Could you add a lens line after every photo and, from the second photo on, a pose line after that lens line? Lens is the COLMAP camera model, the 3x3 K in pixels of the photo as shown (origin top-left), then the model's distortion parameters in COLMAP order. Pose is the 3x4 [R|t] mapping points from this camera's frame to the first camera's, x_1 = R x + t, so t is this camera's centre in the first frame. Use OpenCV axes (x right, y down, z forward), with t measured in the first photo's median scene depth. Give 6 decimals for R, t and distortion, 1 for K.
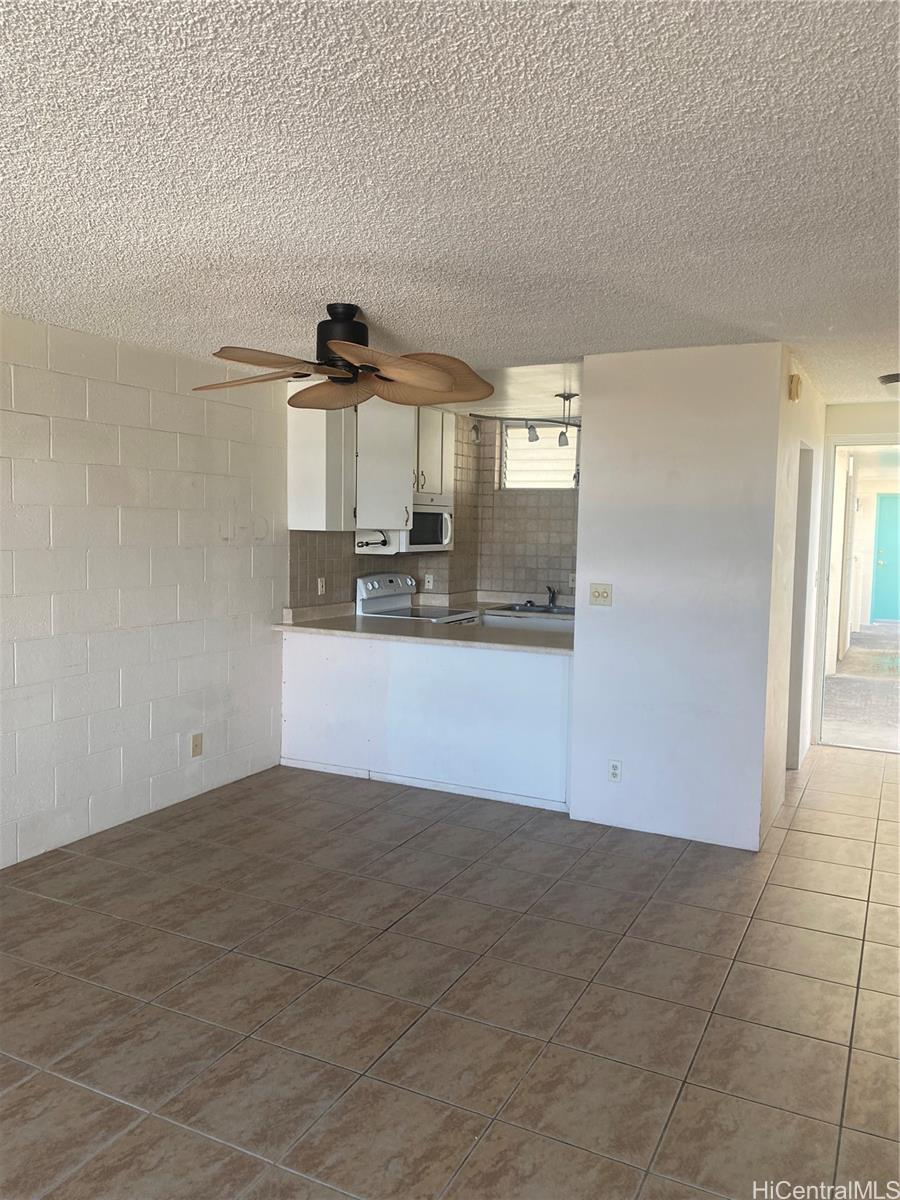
lens RADIAL K [[917.5, 0, 447.2], [0, 917.5, 584.7], [0, 0, 1]] dist [0.012450, -0.001772]
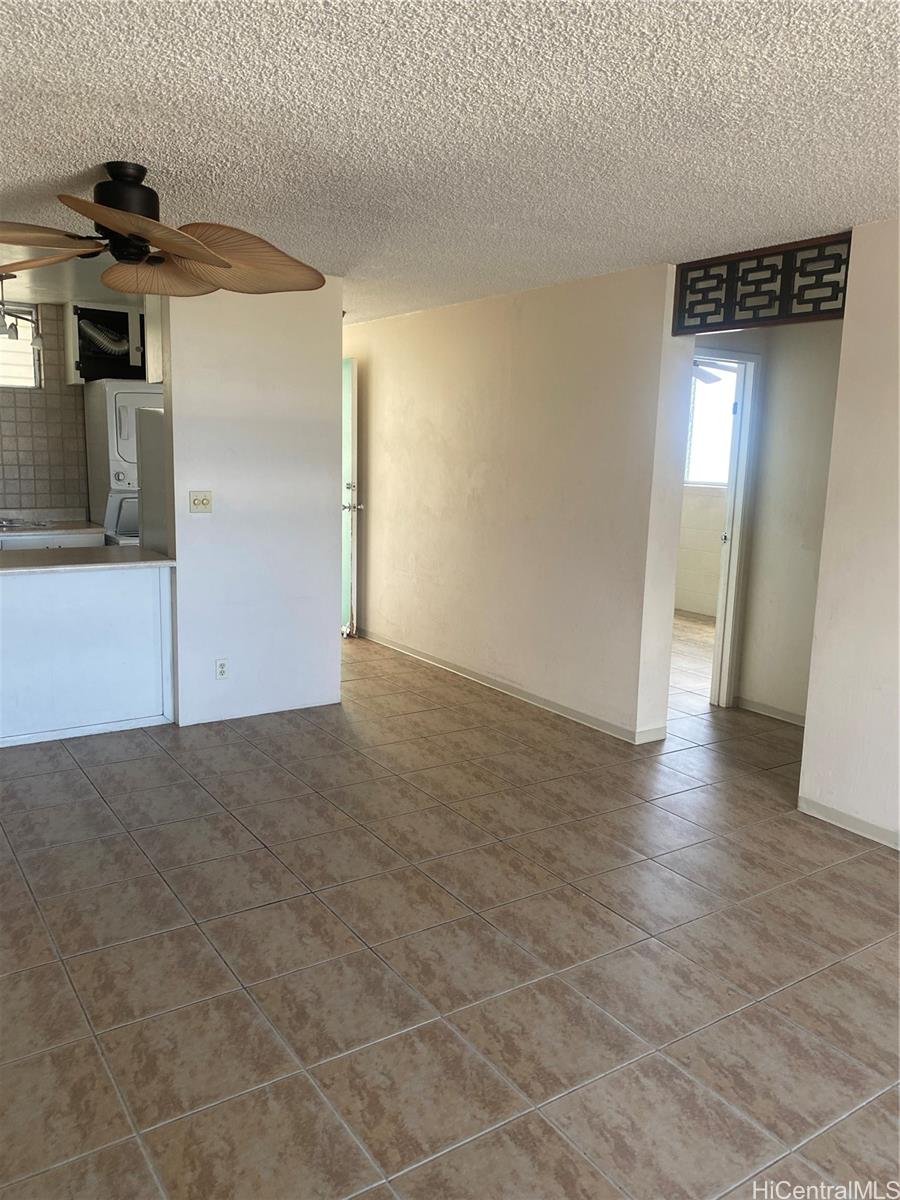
lens RADIAL K [[901.4, 0, 450.0], [0, 901.4, 600.0], [0, 0, 1]] dist [-0.006680, -0.004632]
pose [[0.507427, -0.158536, 0.846985, -0.701545], [0.050646, 0.986717, 0.154349, -0.028528], [-0.860205, -0.035424, 0.508716, 0.315242]]
